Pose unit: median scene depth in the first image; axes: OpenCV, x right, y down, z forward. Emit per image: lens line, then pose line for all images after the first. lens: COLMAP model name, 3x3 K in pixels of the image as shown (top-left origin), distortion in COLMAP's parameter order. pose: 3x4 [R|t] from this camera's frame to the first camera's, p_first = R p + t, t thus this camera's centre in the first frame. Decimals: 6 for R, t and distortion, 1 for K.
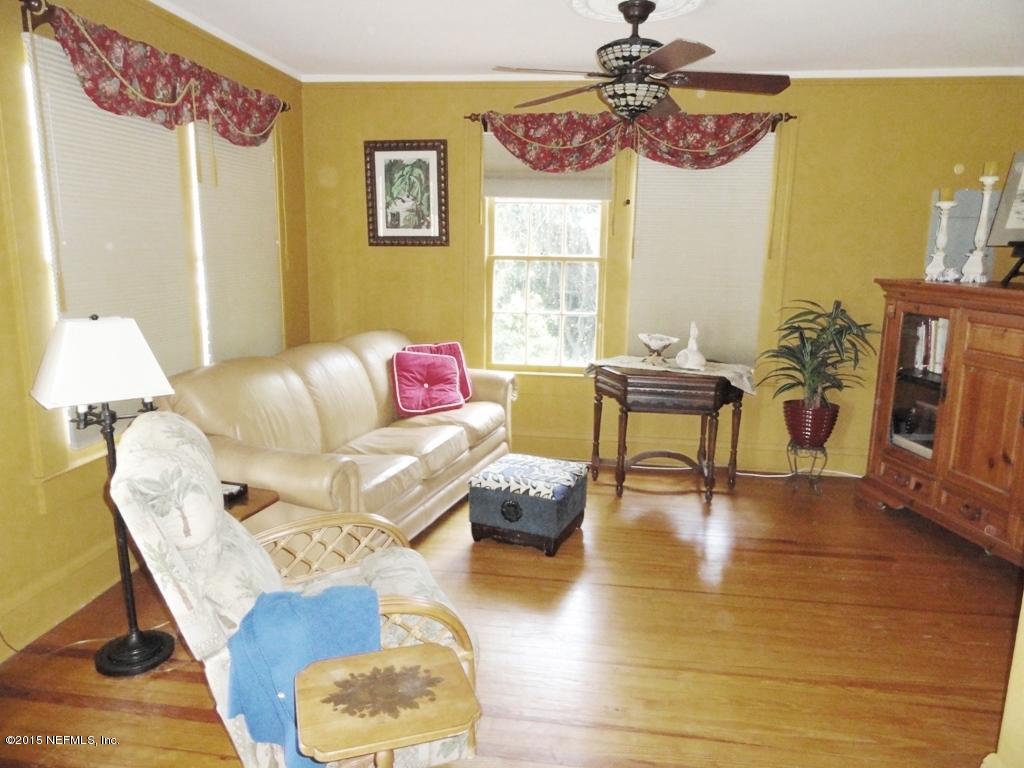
lens RADIAL K [[705.5, 0, 511.4], [0, 705.5, 382.6], [0, 0, 1]] dist [-0.007422, 0.007756]
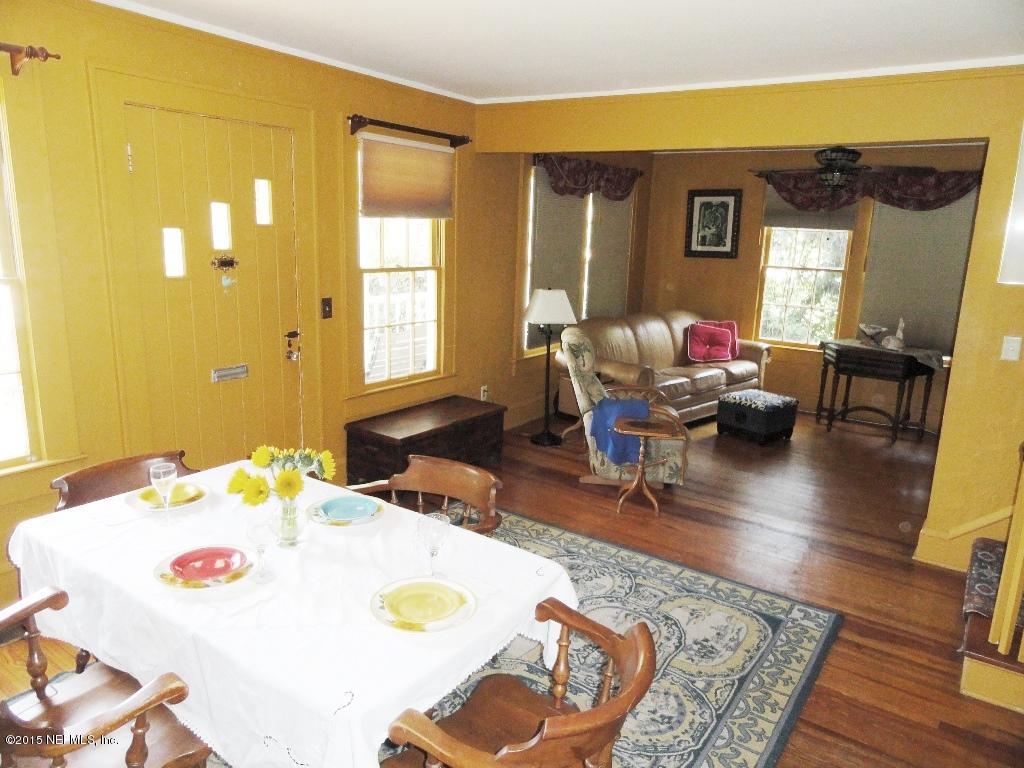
lens RADIAL K [[705.5, 0, 512.3], [0, 705.5, 383.7], [0, 0, 1]] dist [-0.007422, 0.007756]
pose [[0.887694, 0.111955, -0.446615, 0.209411], [-0.108877, 0.993519, 0.032645, 0.085155], [0.447375, 0.019647, 0.894131, -0.624236]]
